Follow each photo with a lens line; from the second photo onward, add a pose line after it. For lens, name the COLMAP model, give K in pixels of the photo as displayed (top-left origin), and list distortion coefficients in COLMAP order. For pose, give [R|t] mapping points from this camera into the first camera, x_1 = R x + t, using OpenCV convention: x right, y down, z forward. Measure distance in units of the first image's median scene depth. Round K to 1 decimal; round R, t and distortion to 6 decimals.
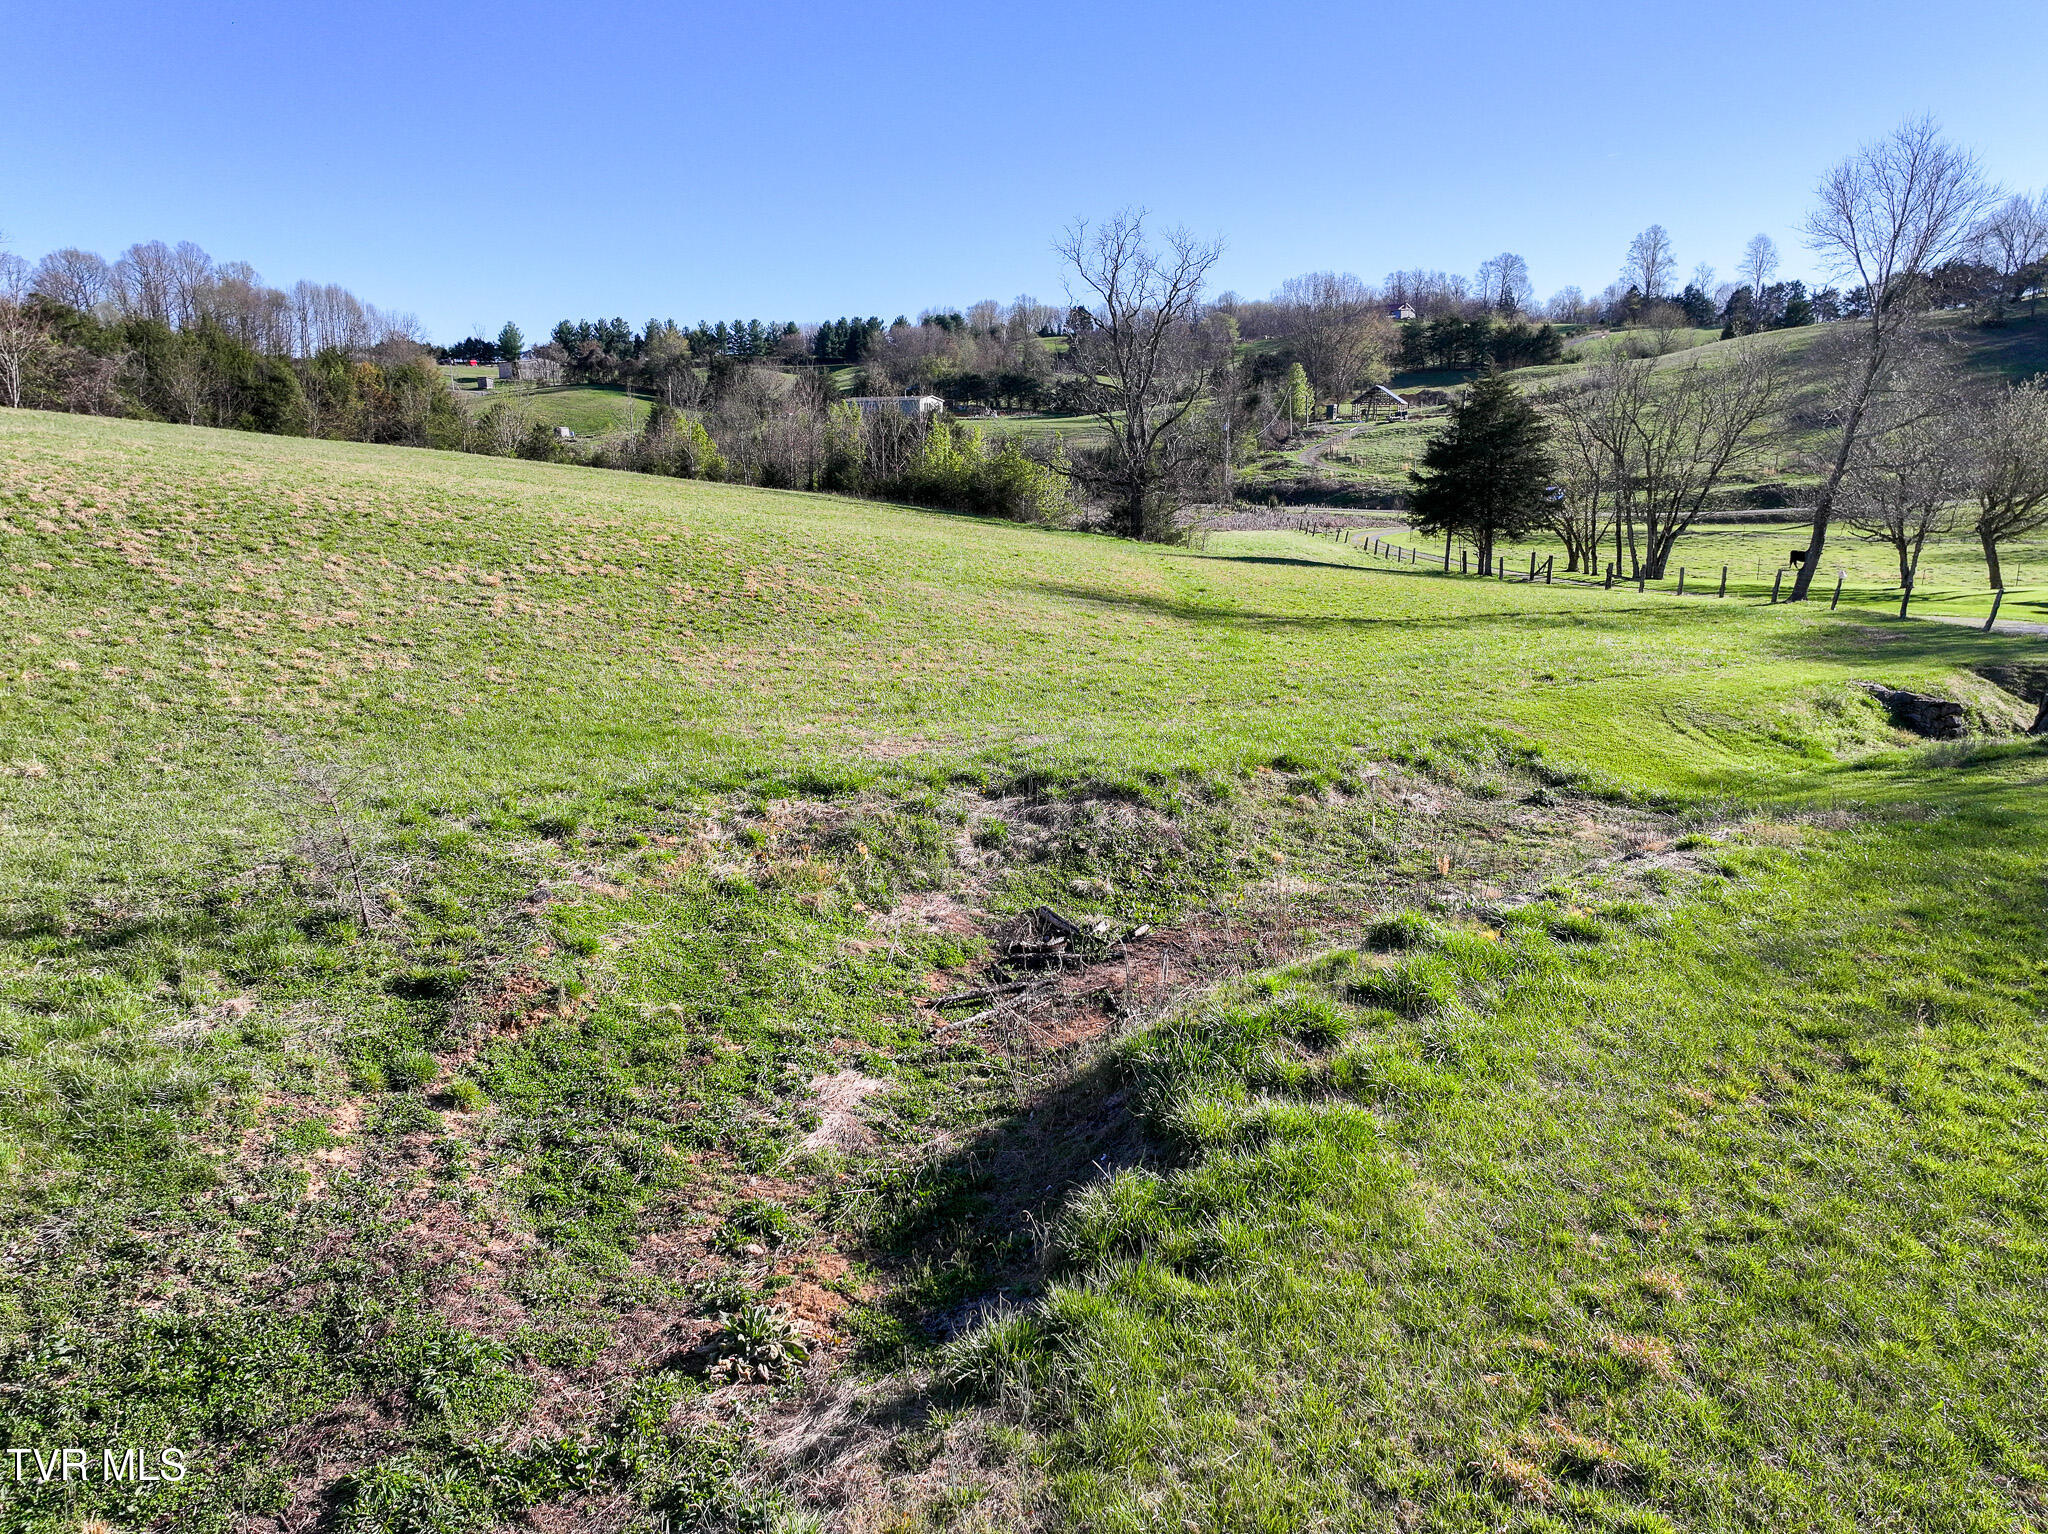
lens RADIAL K [[1462.2, 0, 1032.0], [0, 1462.2, 770.1], [0, 0, 1]] dist [0.002944, 0.026467]
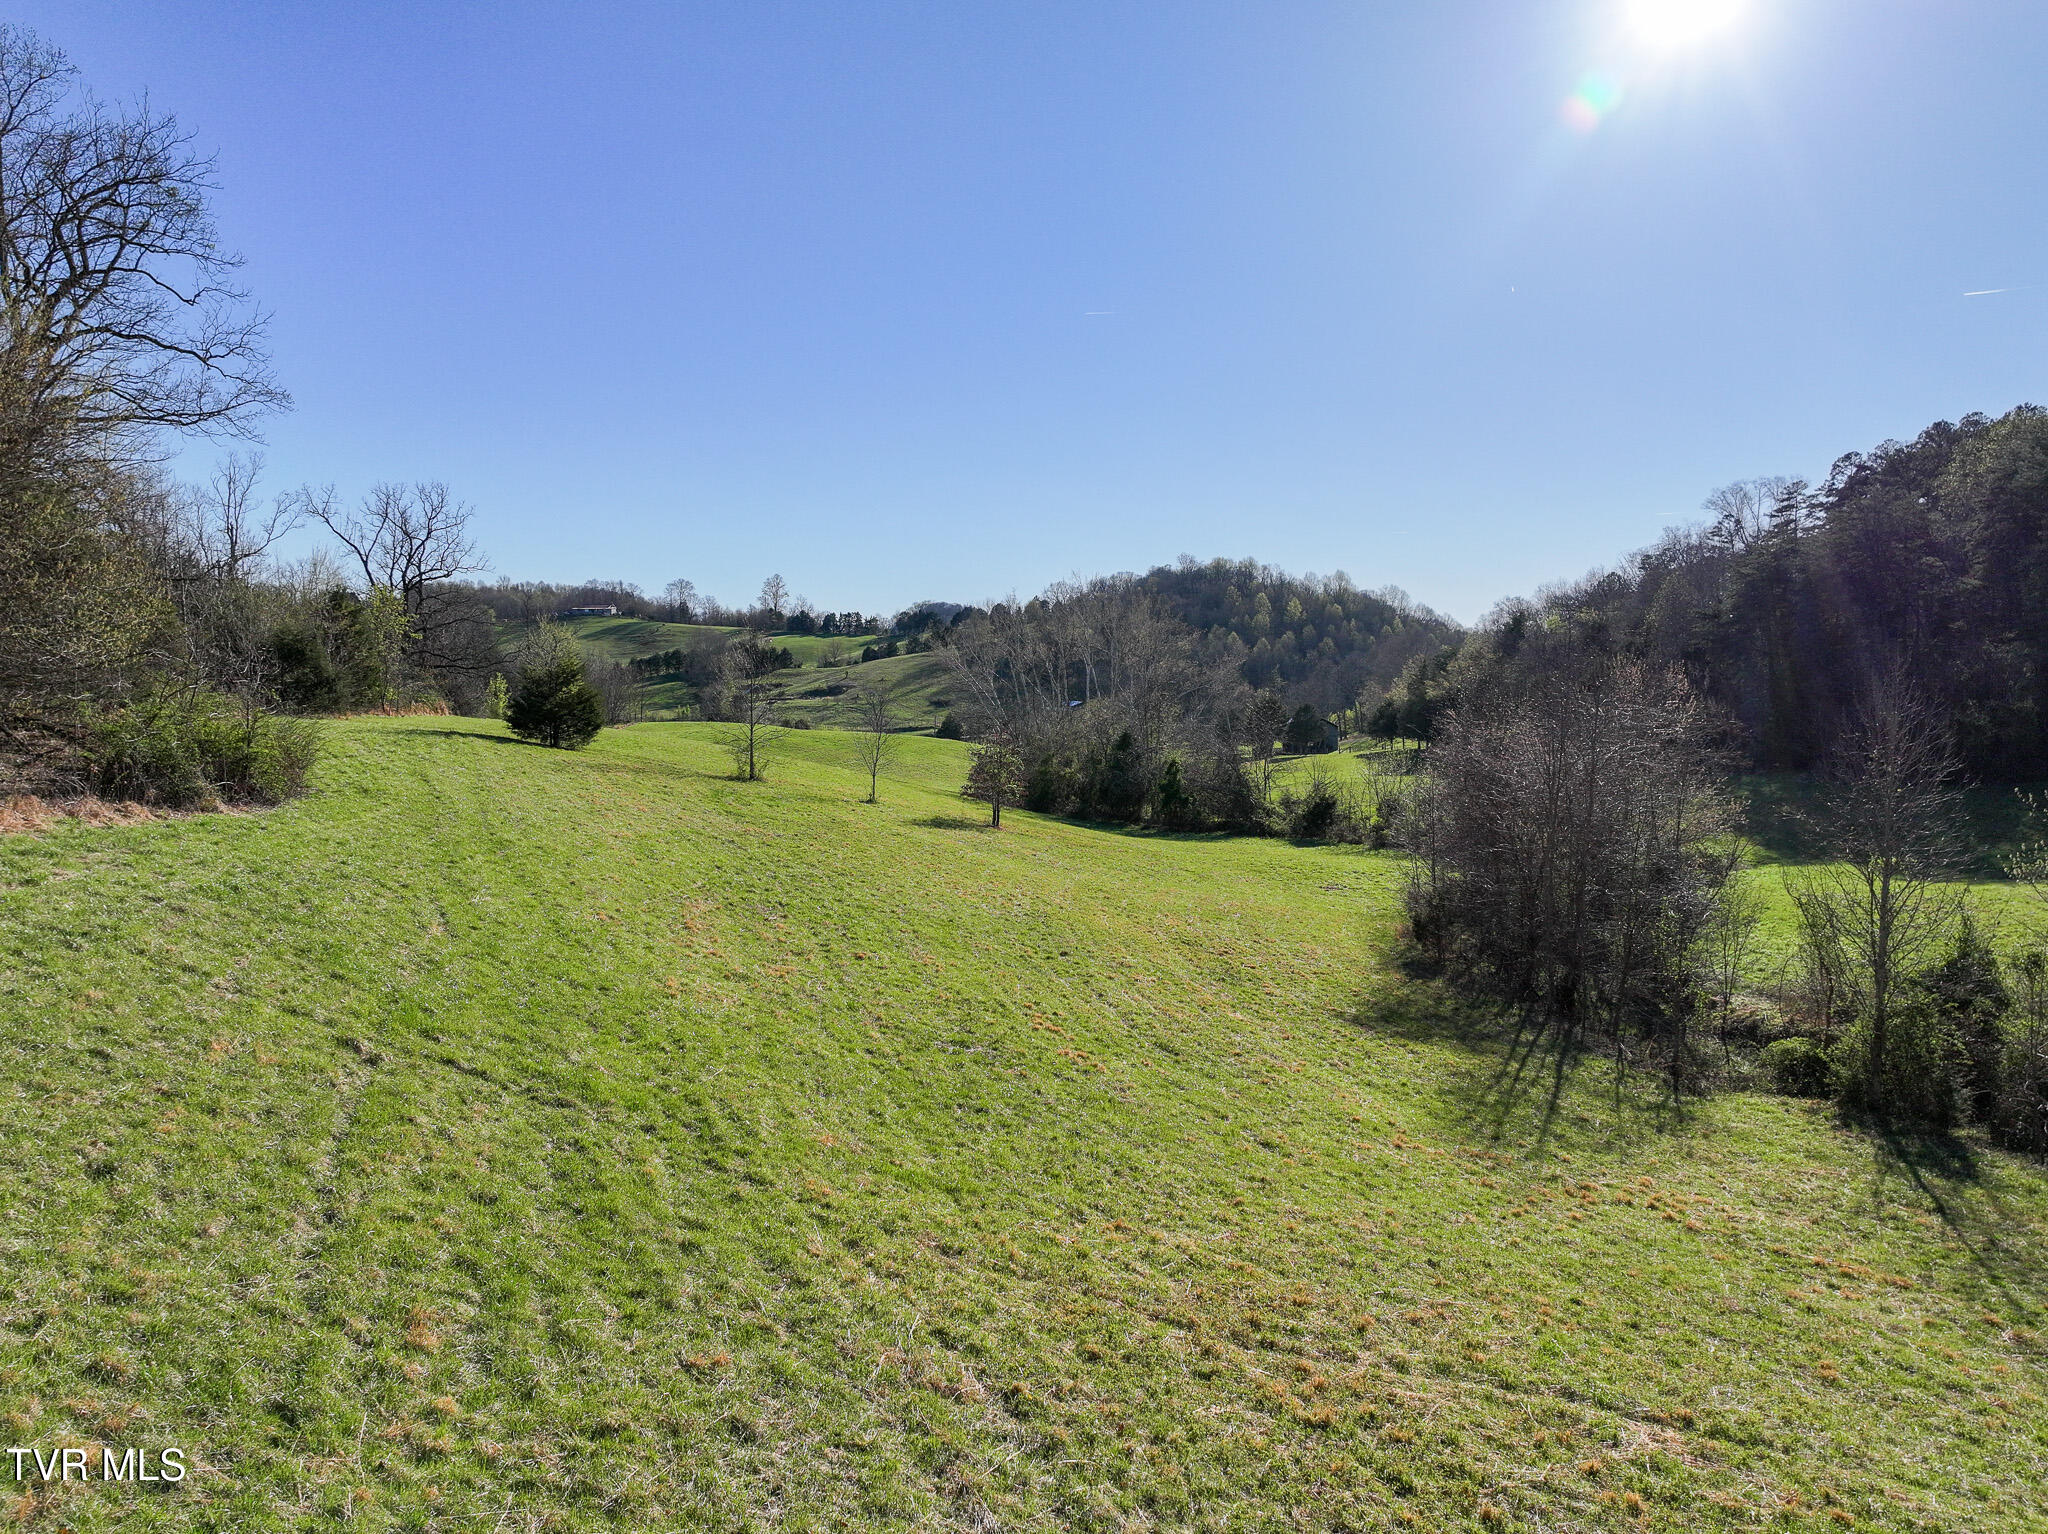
lens RADIAL K [[1462.2, 0, 1034.1], [0, 1462.2, 760.2], [0, 0, 1]] dist [0.002944, 0.026467]
pose [[0.777680, -0.038601, 0.627474, -2.132152], [0.134661, 0.985174, -0.106291, 0.349582], [-0.614069, 0.167157, 0.771348, -2.396684]]
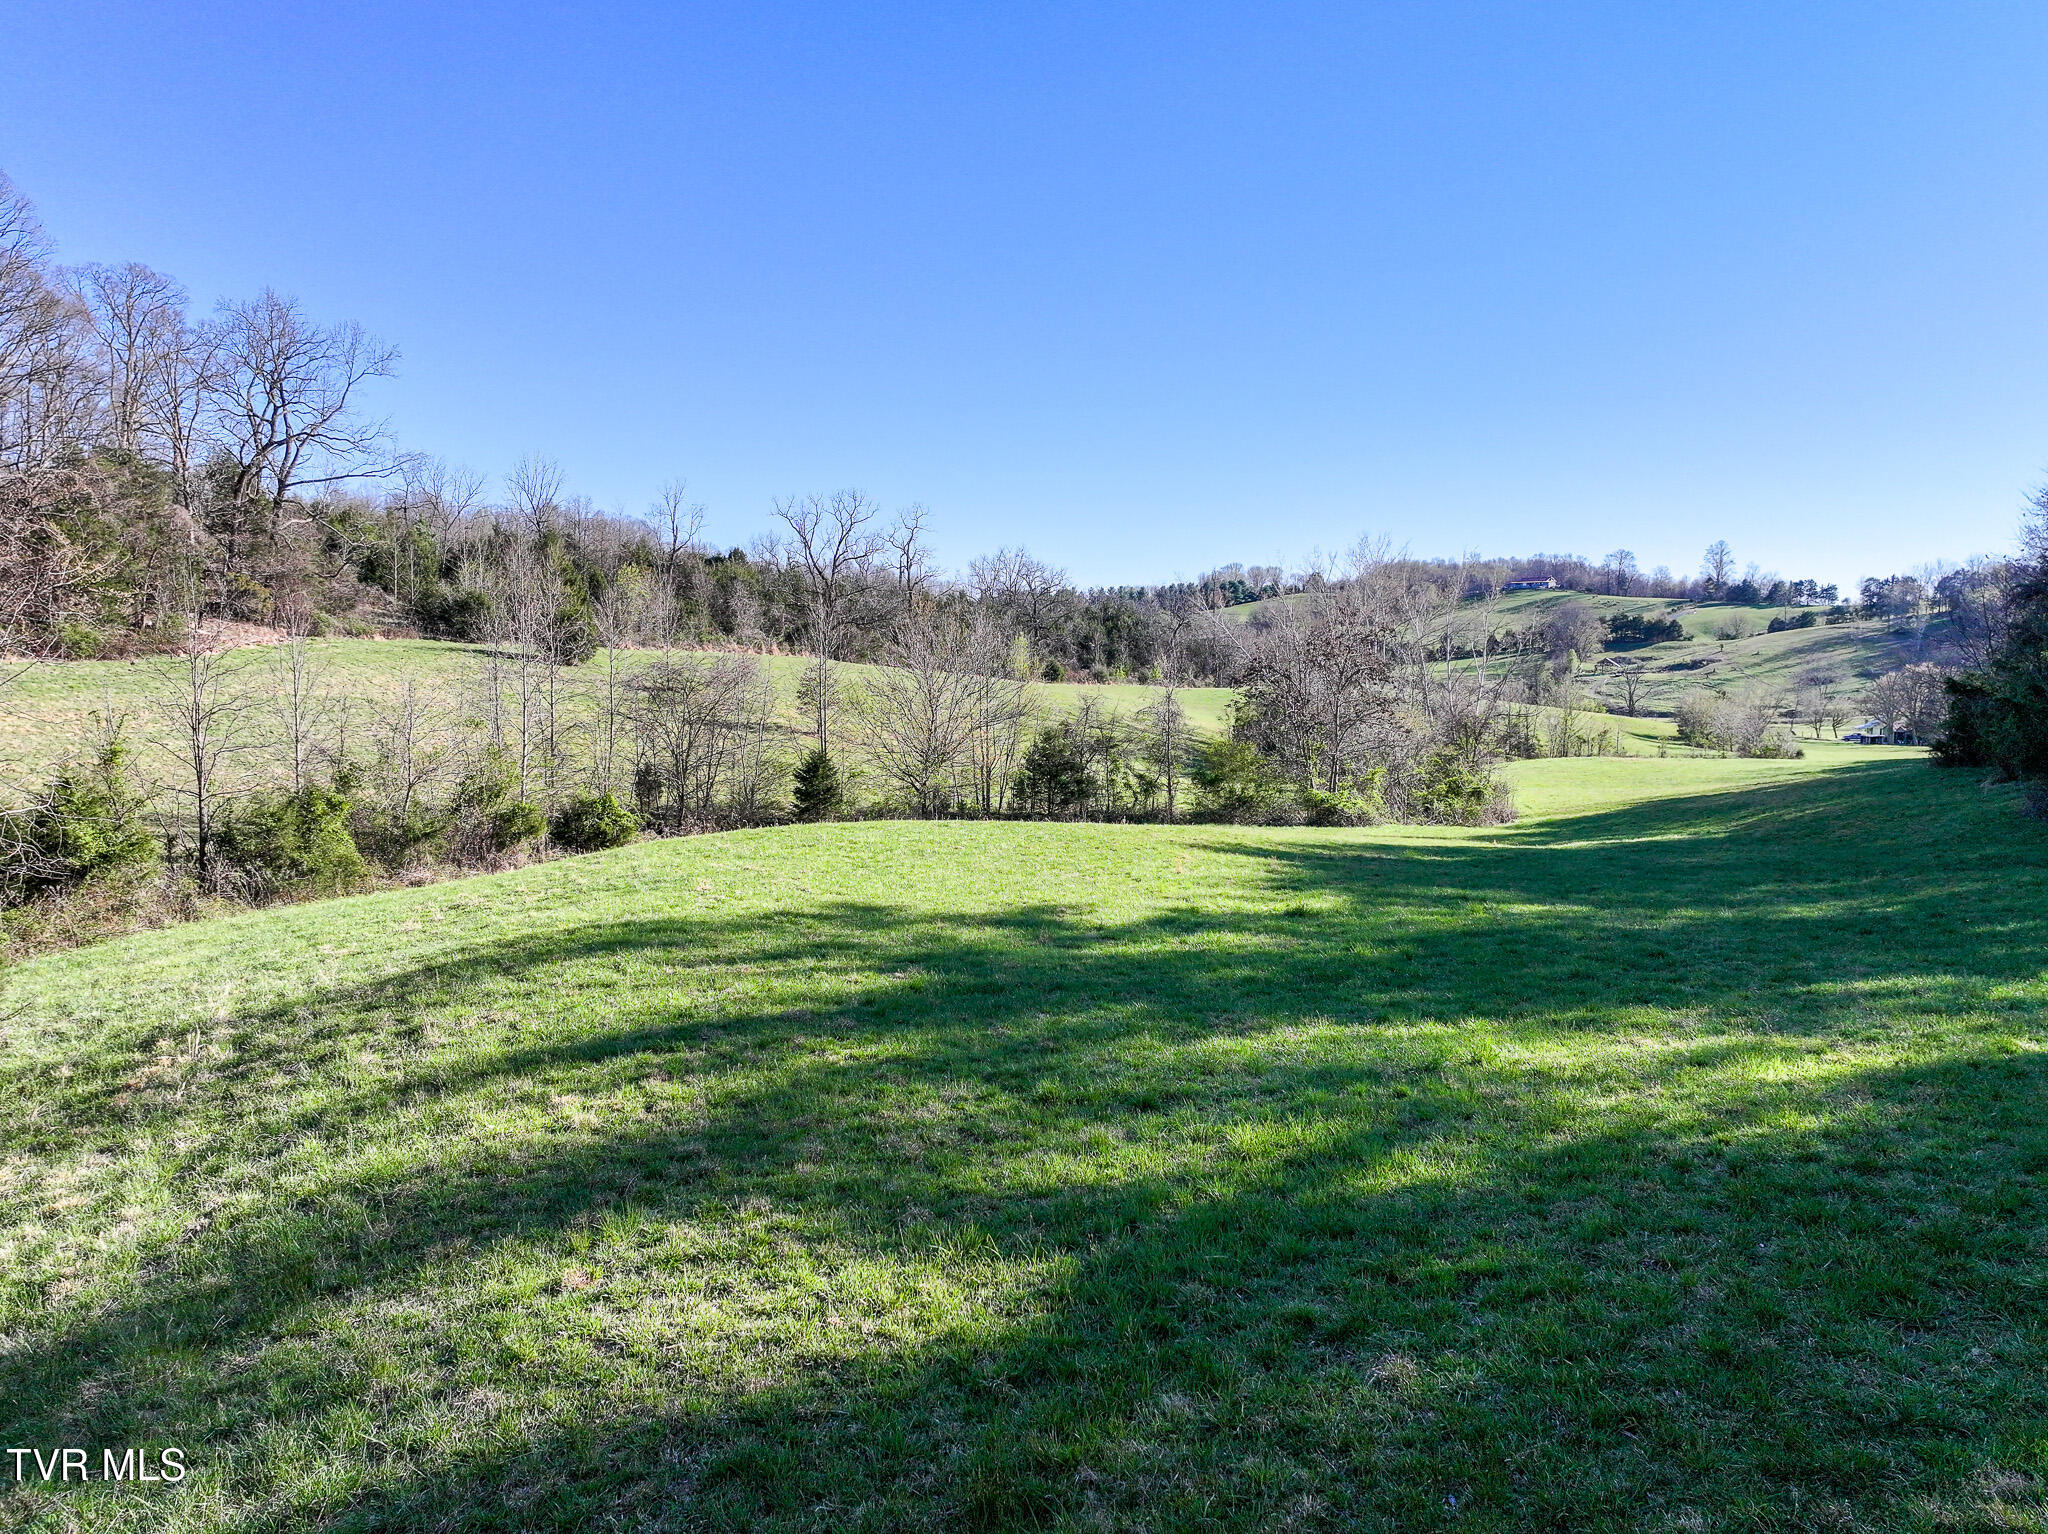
lens RADIAL K [[1462.2, 0, 1022.3], [0, 1462.2, 776.0], [0, 0, 1]] dist [0.002944, 0.026467]
pose [[0.999473, 0.010744, -0.030647, -1.424660], [-0.014476, 0.992143, -0.124270, 0.473197], [0.029071, 0.124648, 0.991775, -2.879174]]
